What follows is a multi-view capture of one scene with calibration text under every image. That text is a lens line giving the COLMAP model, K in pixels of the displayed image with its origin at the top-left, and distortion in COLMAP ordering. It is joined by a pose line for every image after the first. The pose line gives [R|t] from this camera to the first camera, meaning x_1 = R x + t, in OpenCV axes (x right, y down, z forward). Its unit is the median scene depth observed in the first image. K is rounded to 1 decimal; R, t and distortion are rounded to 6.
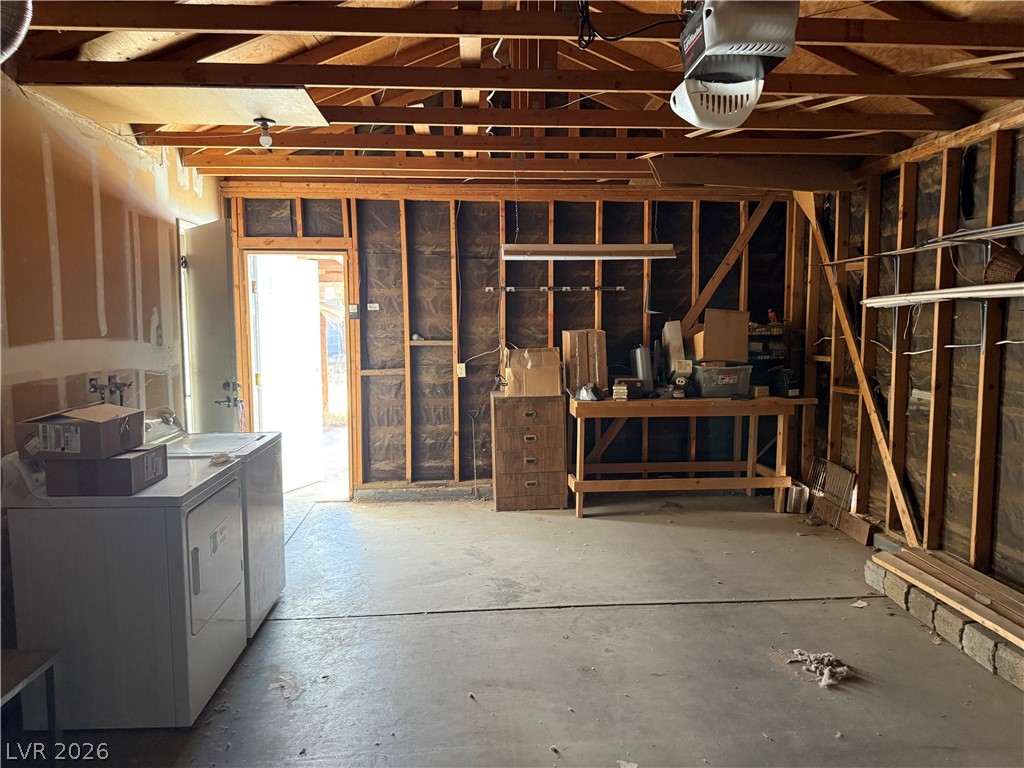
lens RADIAL K [[725.9, 0, 514.0], [0, 725.9, 383.2], [0, 0, 1]] dist [0.026710, -0.026072]
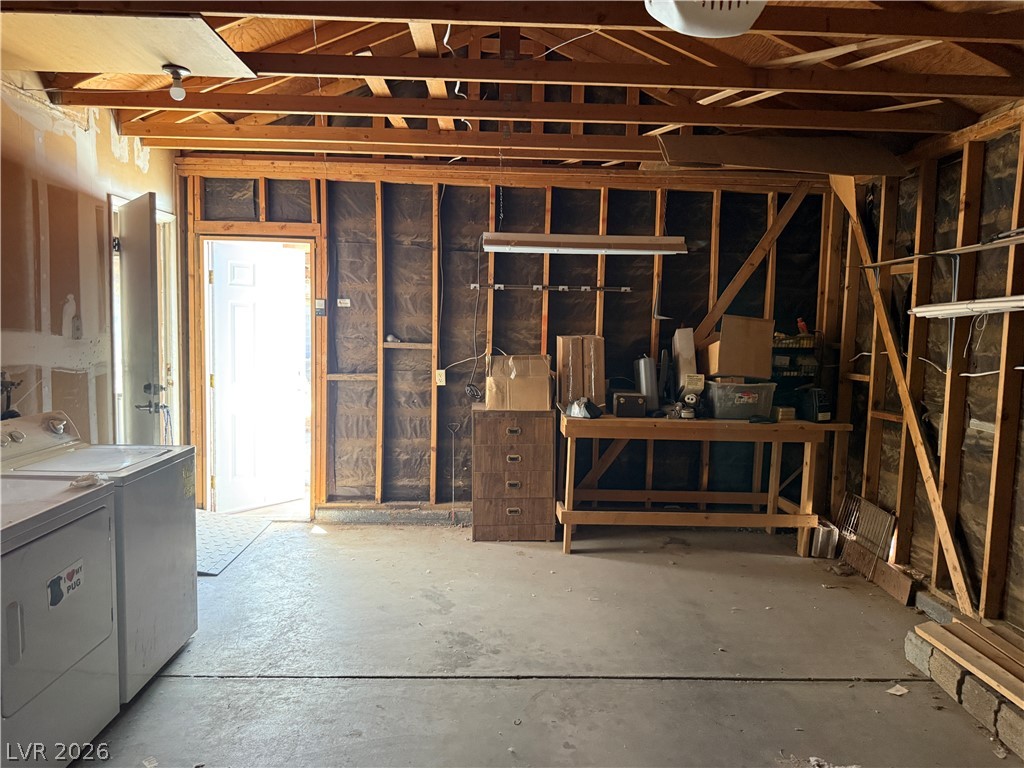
lens RADIAL K [[725.9, 0, 514.2], [0, 725.9, 386.6], [0, 0, 1]] dist [0.026710, -0.026072]
pose [[0.998621, 0.031476, -0.042027, 0.062735], [-0.031640, 0.999494, -0.003251, -0.008315], [0.041903, 0.004577, 0.999111, 0.147257]]
